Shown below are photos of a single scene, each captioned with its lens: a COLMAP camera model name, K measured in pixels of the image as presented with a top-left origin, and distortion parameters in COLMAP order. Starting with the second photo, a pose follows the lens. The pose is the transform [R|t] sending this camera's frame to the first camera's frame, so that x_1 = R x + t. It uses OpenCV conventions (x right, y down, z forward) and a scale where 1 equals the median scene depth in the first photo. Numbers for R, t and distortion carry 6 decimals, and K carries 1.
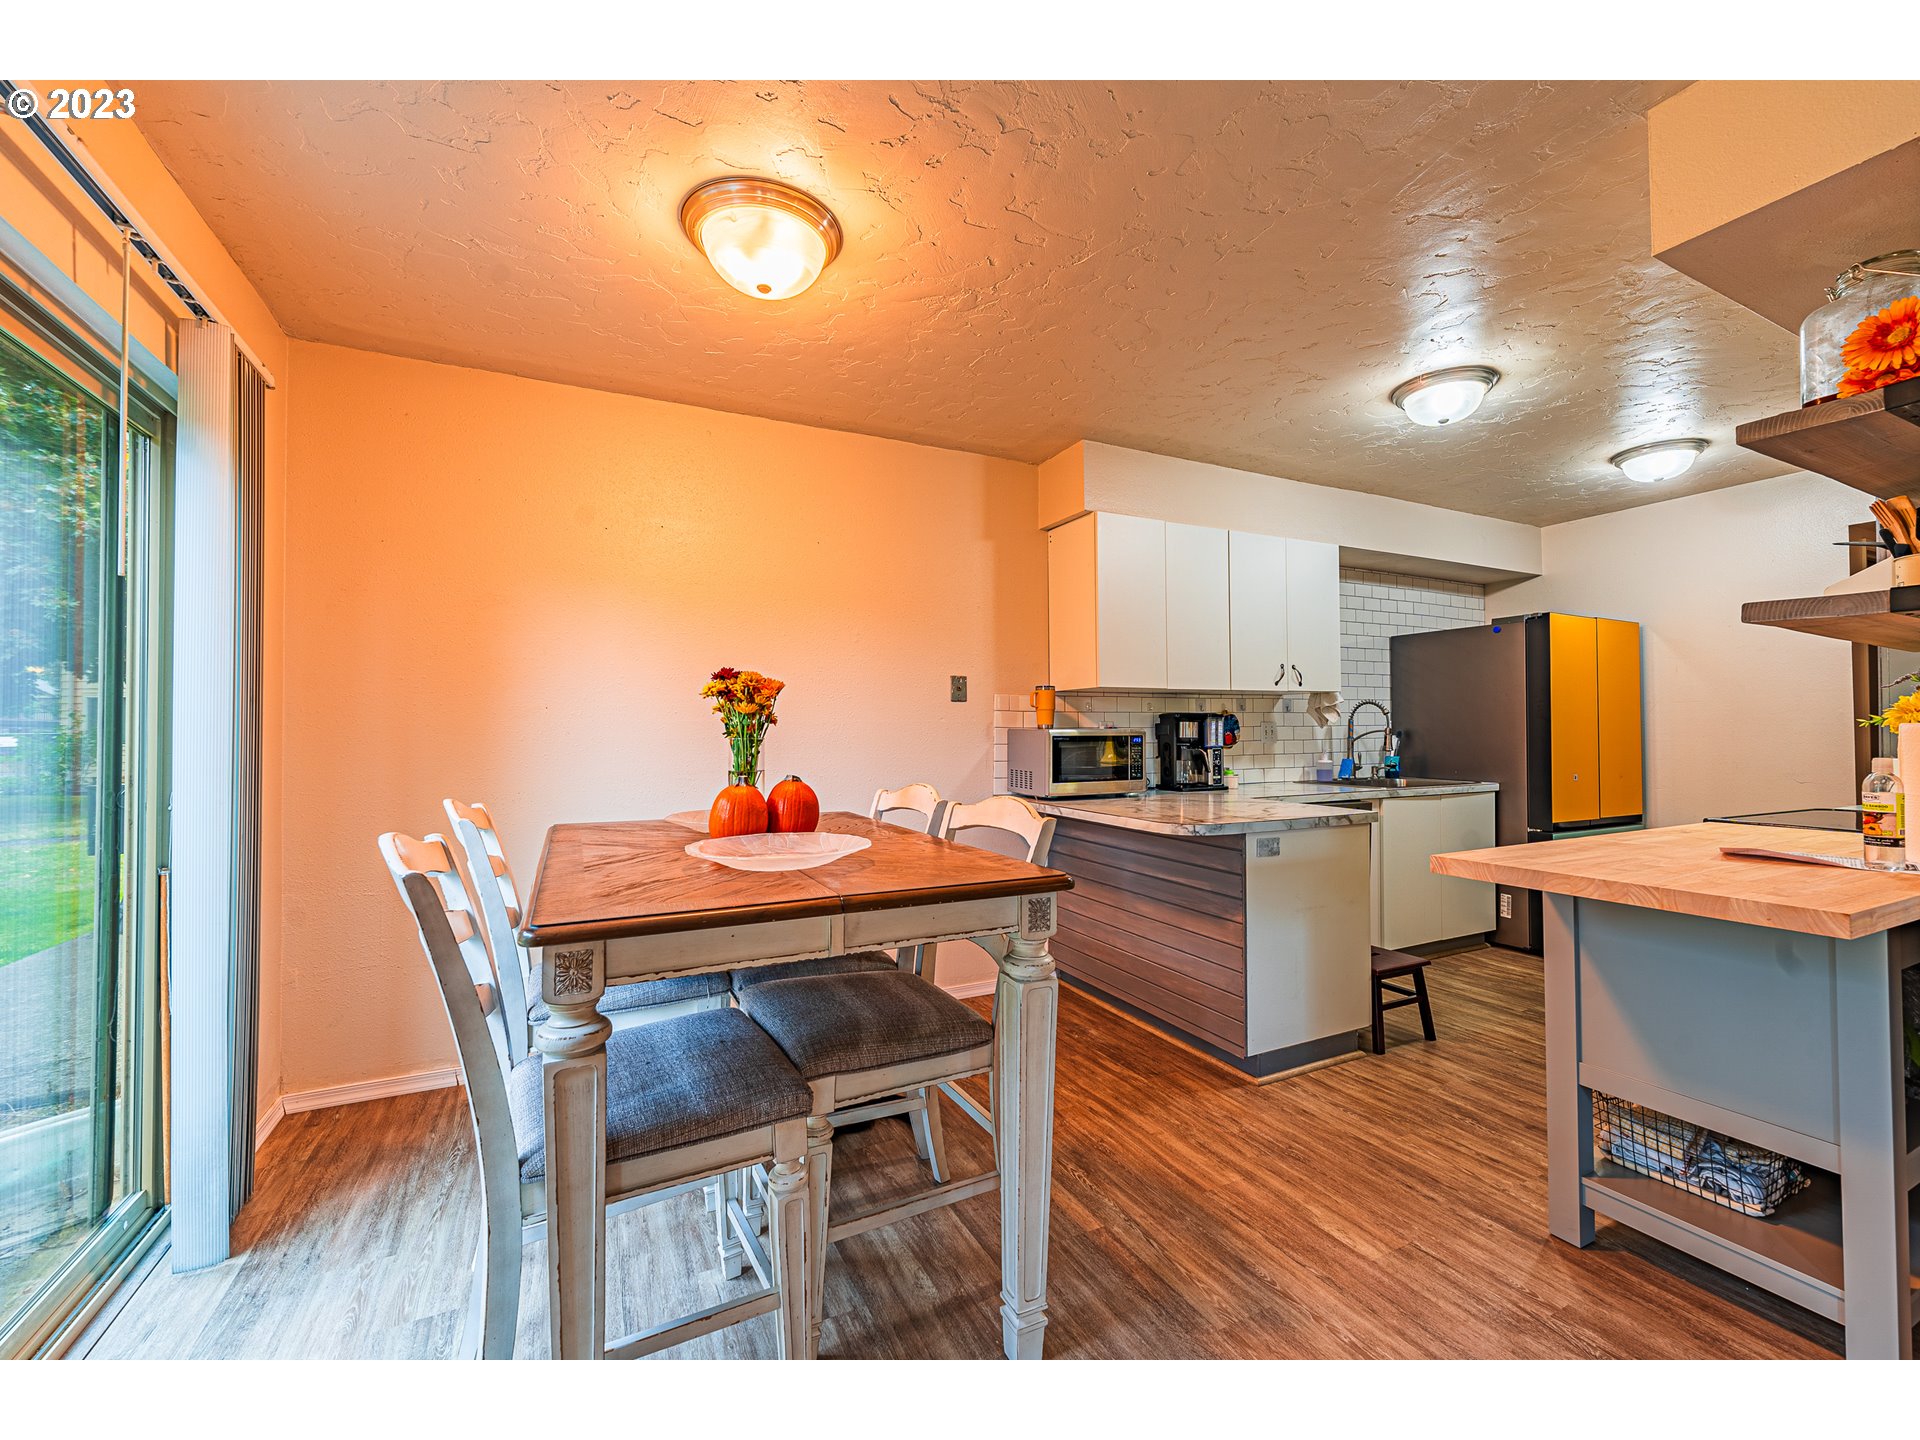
lens RADIAL K [[777.3, 0, 961.0], [0, 777.3, 717.2], [0, 0, 1]] dist [-0.000025, -0.001612]
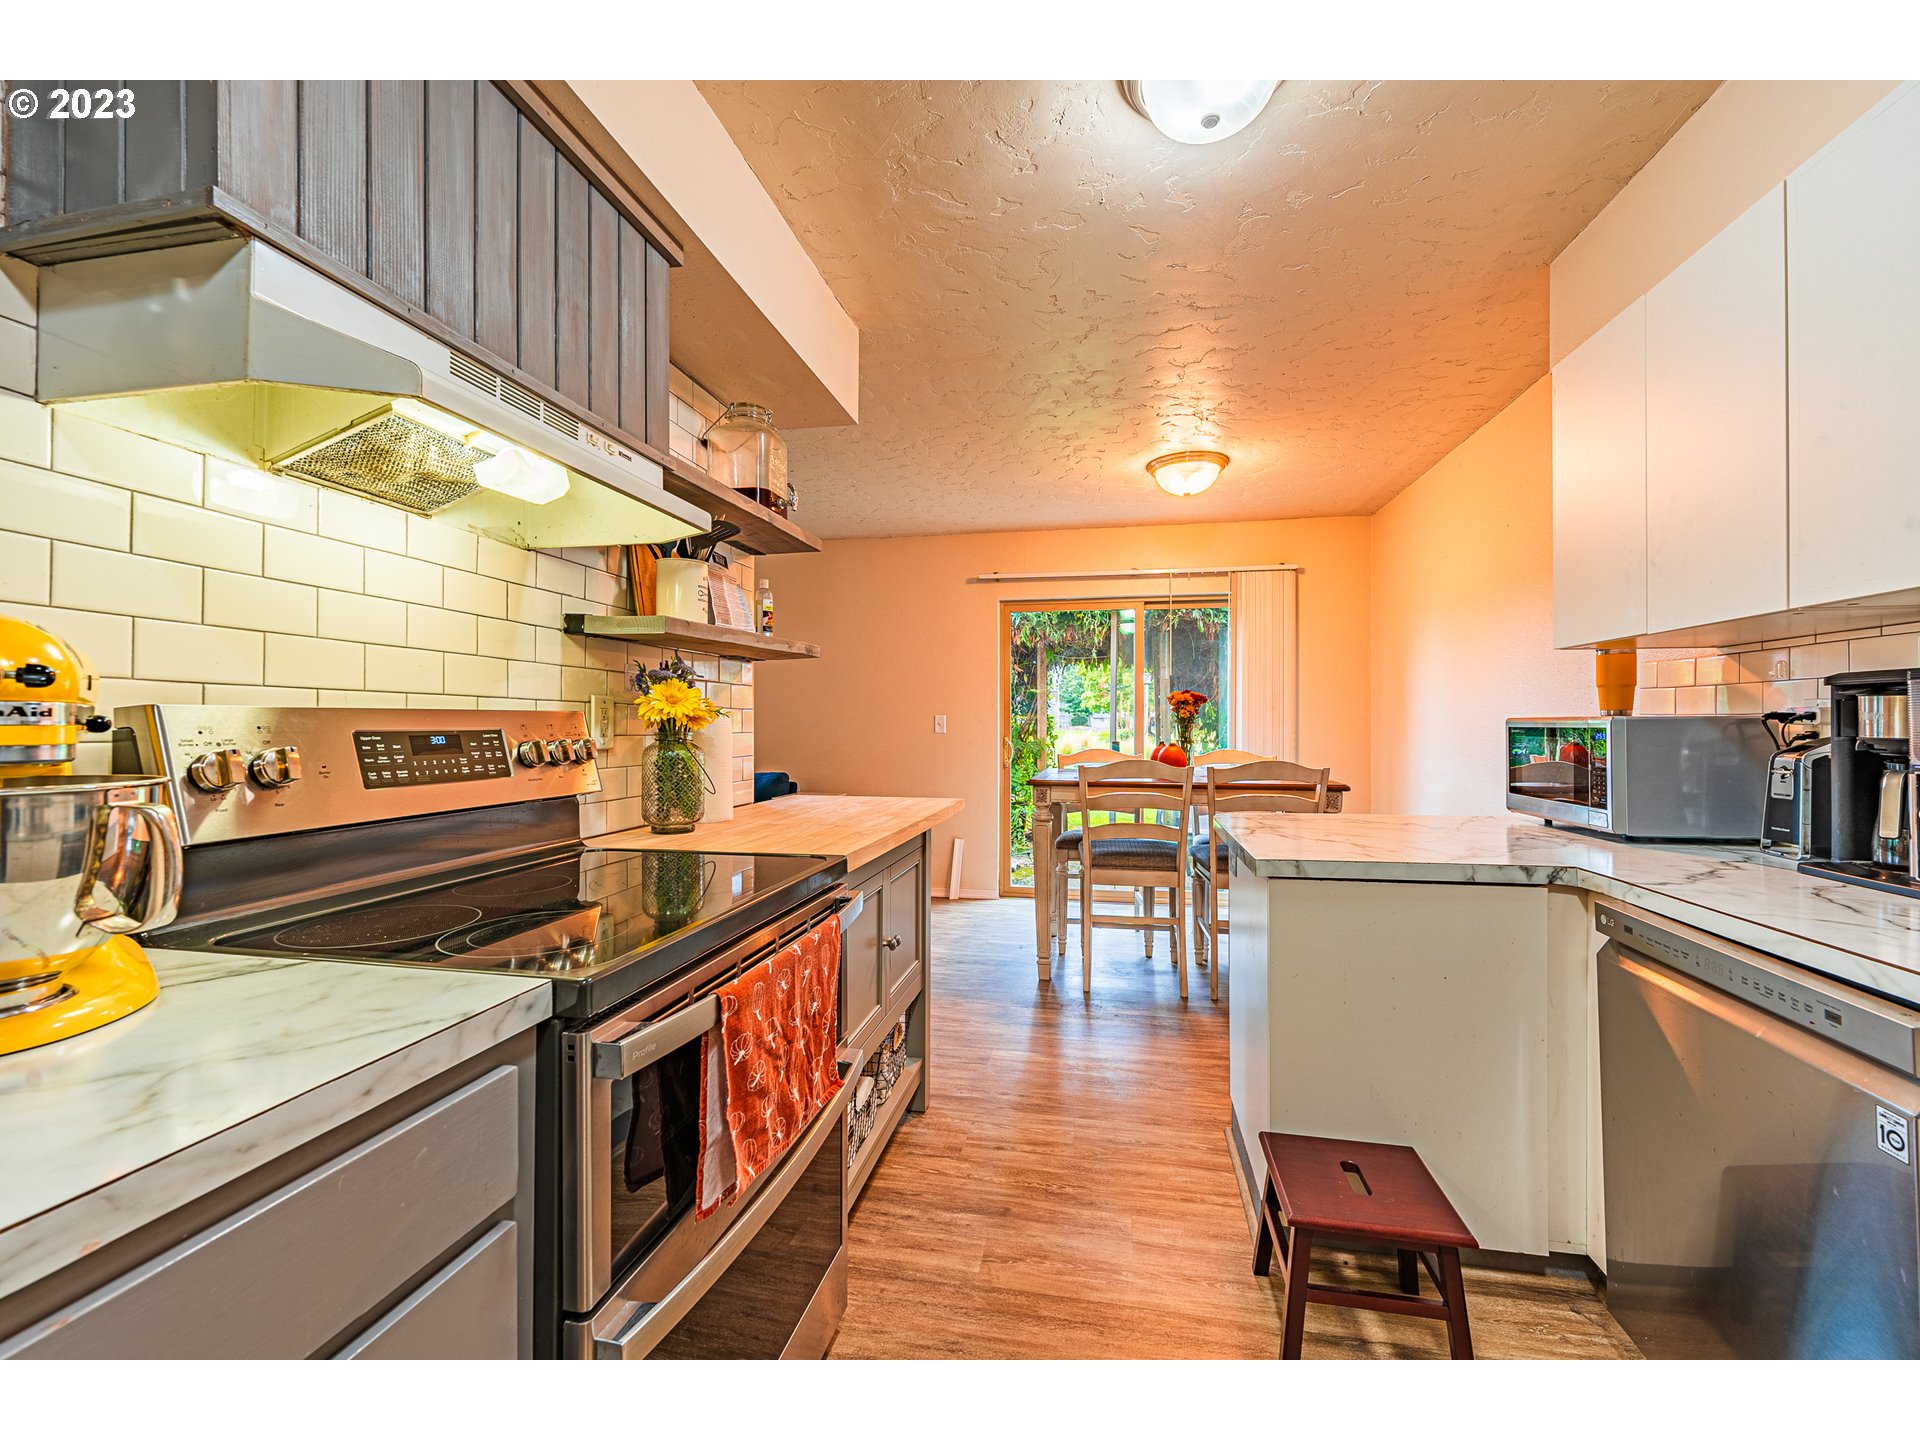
lens RADIAL K [[777.3, 0, 1025.7], [0, 777.3, 719.8], [0, 0, 1]] dist [-0.000025, -0.001612]
pose [[-0.594501, 0.000459, -0.804095, 0.778562], [0.019449, 0.999715, -0.013809, 0.014243], [0.803860, -0.023848, -0.594341, 0.844846]]
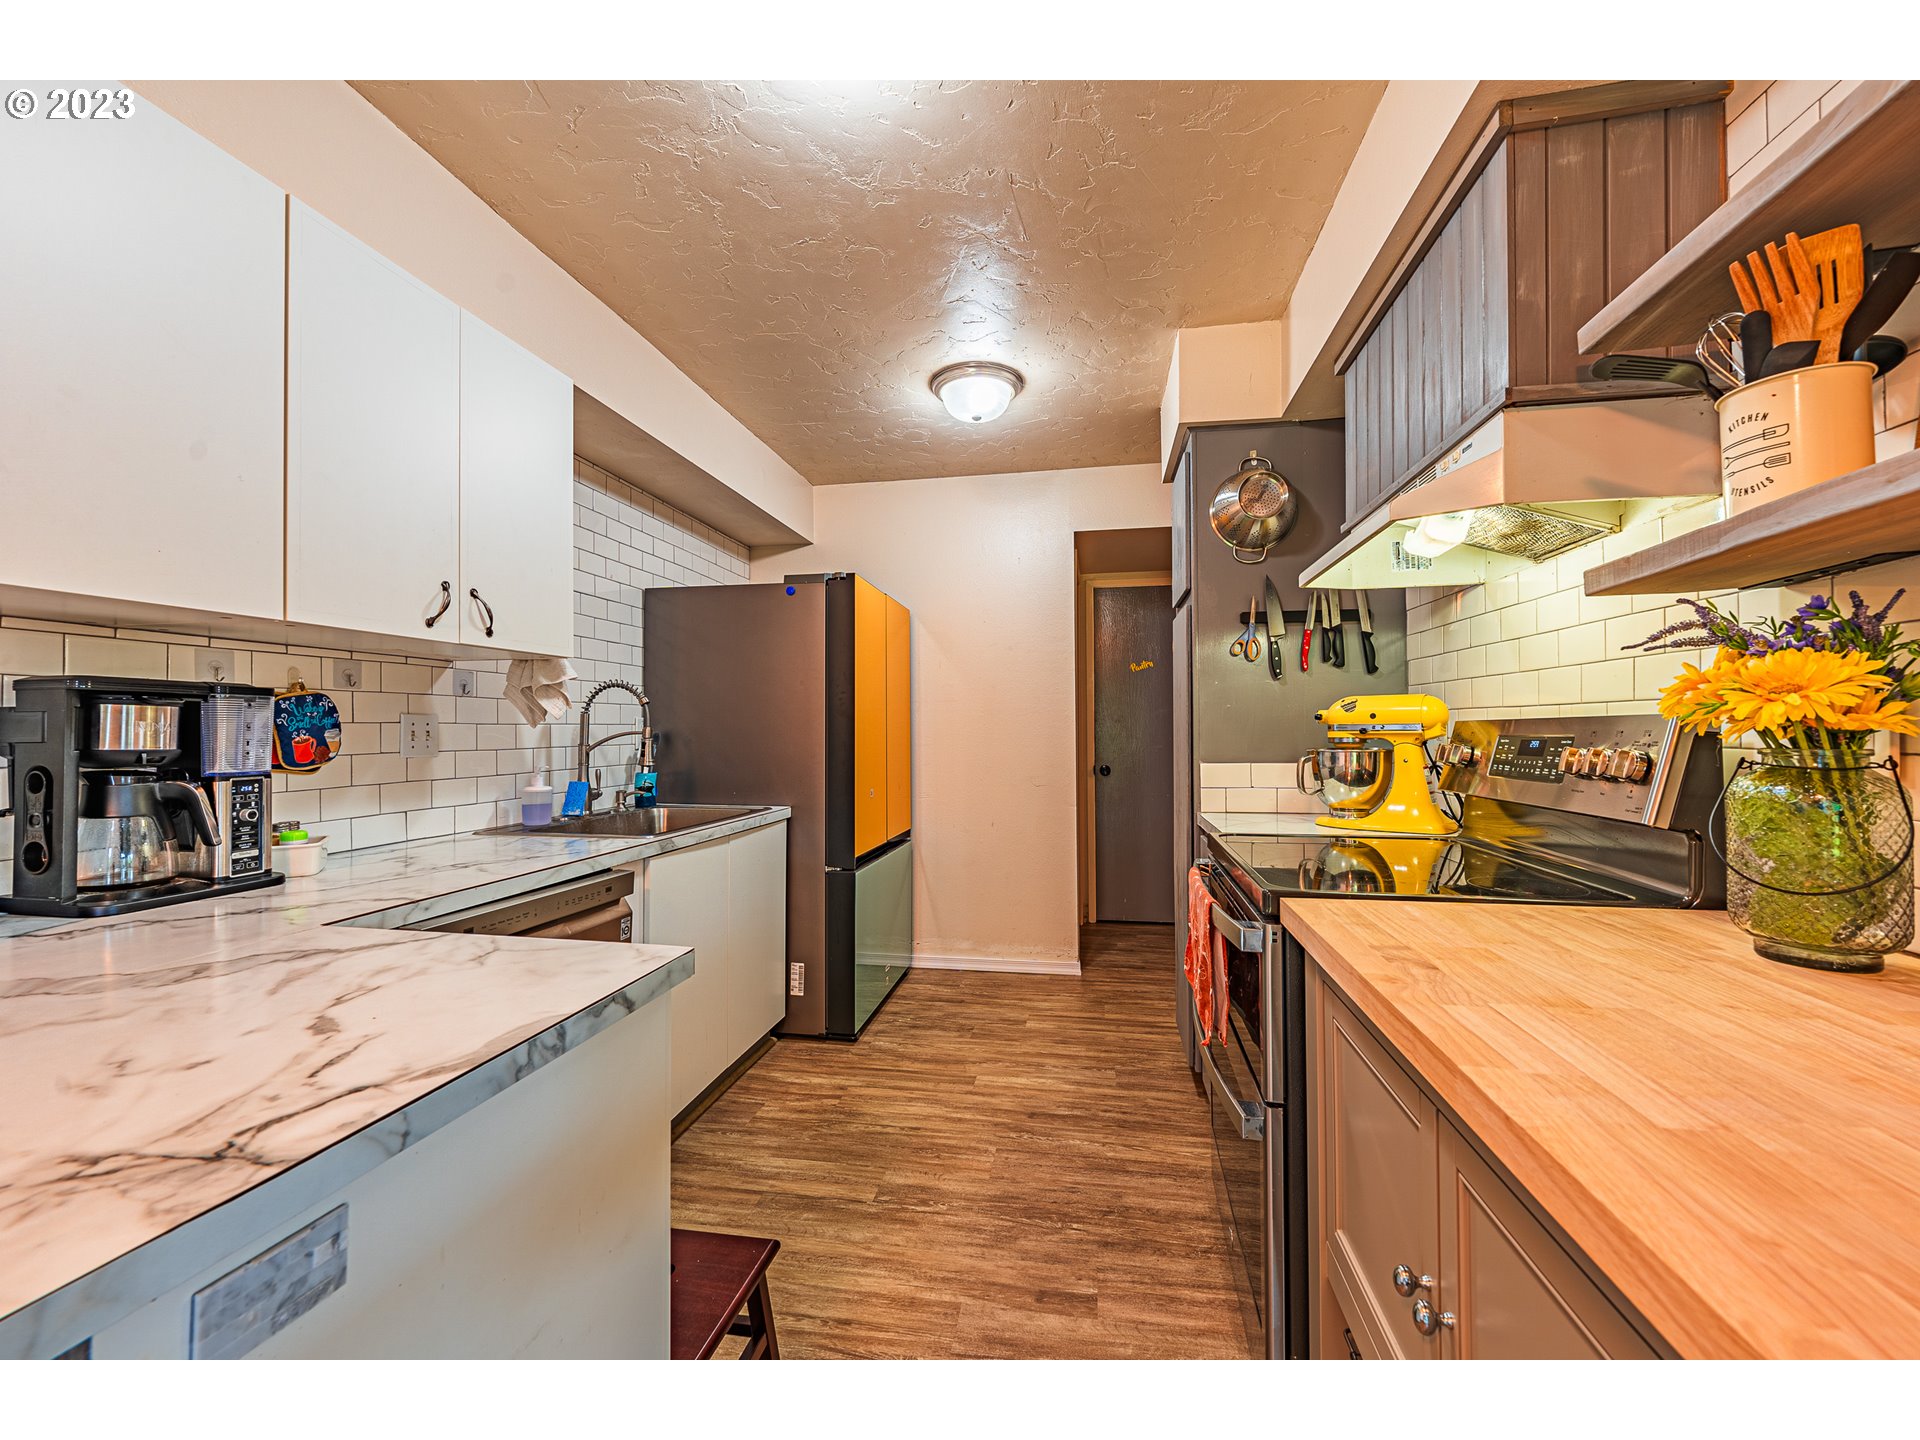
lens RADIAL K [[777.3, 0, 961.3], [0, 777.3, 719.5], [0, 0, 1]] dist [-0.000025, -0.001612]
pose [[0.586443, 0.015392, 0.809844, 0.215691], [-0.012665, 0.999871, -0.009833, 0.010790], [-0.809891, -0.004490, 0.586563, 0.474142]]
